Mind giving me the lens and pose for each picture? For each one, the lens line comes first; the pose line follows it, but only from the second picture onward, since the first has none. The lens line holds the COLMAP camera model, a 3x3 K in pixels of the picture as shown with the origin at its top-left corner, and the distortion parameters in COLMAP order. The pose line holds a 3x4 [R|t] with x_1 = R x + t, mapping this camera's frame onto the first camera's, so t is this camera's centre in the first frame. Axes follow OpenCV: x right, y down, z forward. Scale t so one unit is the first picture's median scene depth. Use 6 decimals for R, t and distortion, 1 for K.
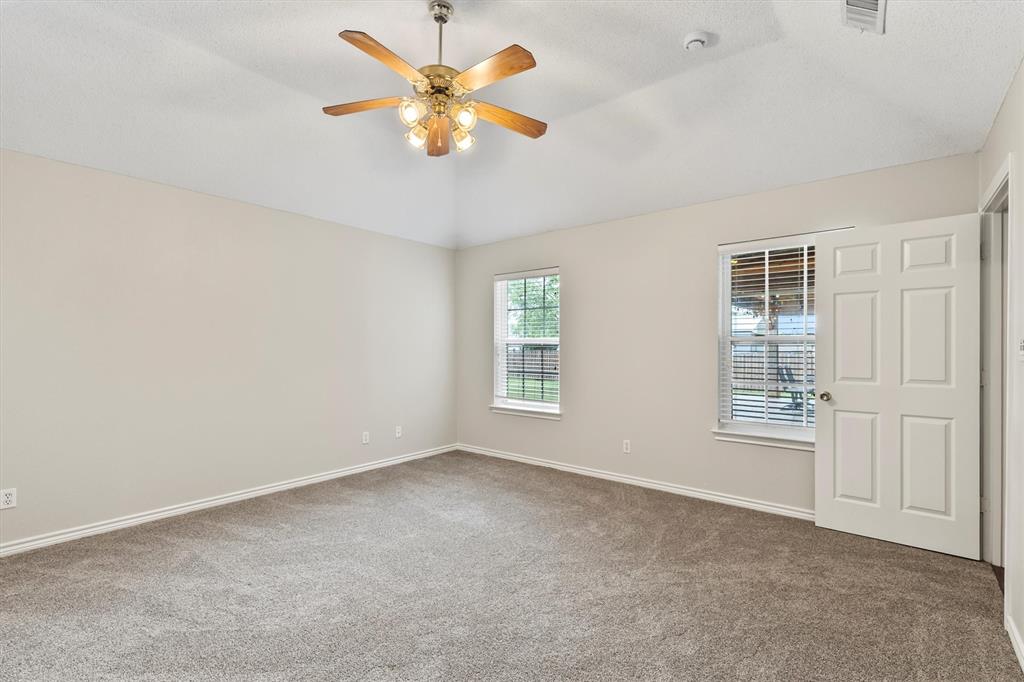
lens RADIAL K [[465.1, 0, 515.3], [0, 465.1, 343.6], [0, 0, 1]] dist [0.005687, 0.000530]
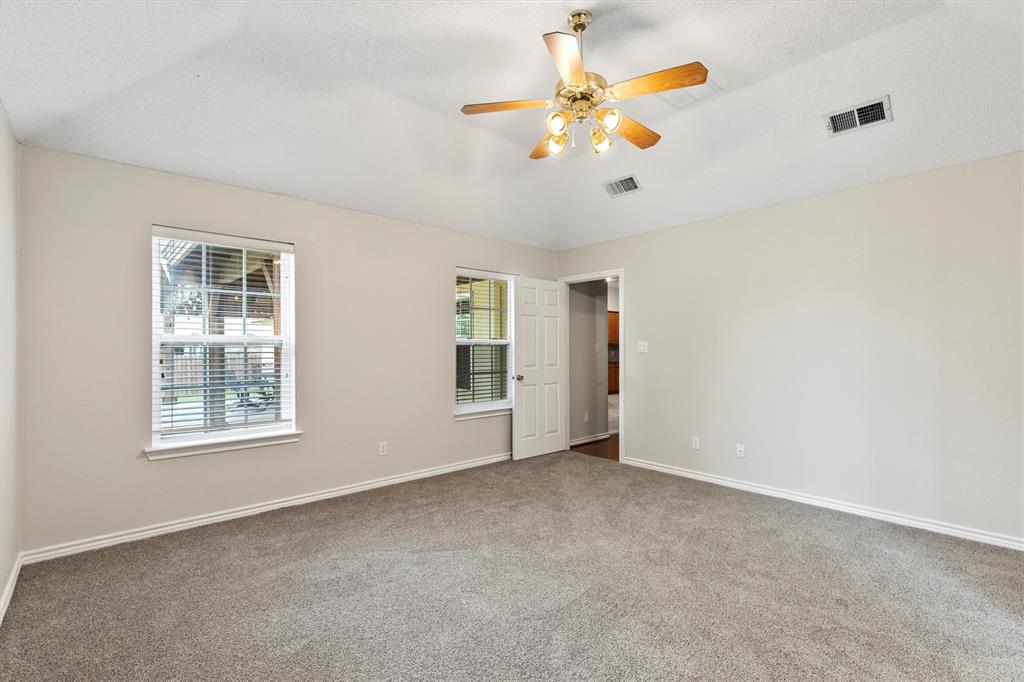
lens RADIAL K [[465.1, 0, 514.8], [0, 465.1, 346.5], [0, 0, 1]] dist [0.005687, 0.000530]
pose [[0.147689, 0.002053, 0.989032, -0.746108], [-0.007660, 0.999970, -0.000931, 0.002852], [-0.989004, -0.007438, 0.147700, 0.621348]]
